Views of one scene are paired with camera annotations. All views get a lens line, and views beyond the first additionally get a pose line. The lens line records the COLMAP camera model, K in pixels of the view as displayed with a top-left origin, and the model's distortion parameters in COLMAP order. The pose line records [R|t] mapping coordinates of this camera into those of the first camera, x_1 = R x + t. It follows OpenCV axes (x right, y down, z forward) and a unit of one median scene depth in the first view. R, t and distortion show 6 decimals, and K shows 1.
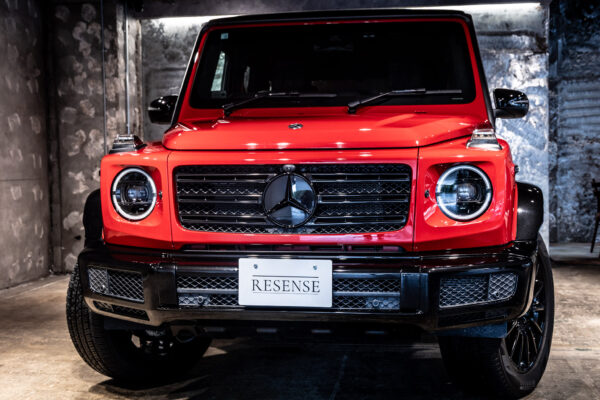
lens RADIAL K [[820.8, 0, 300.1], [0, 820.8, 201.2], [0, 0, 1]] dist [0.012943, 0.000000]
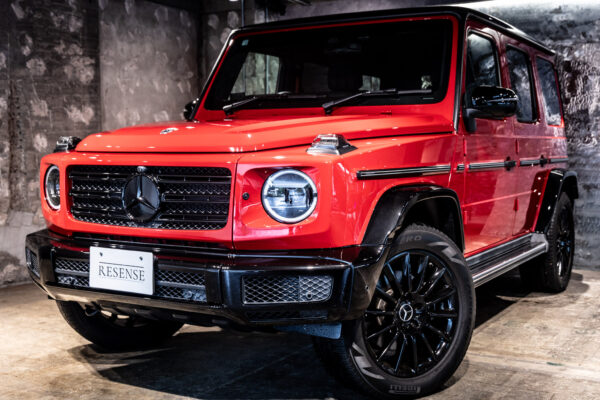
lens RADIAL K [[797.0, 0, 299.6], [0, 797.0, 199.1], [0, 0, 1]] dist [0.063340, 0.000000]
pose [[0.918174, 0.034781, -0.394647, 0.615576], [-0.027635, 0.999335, 0.023778, -0.030973], [0.395212, -0.010926, 0.918525, 0.075969]]
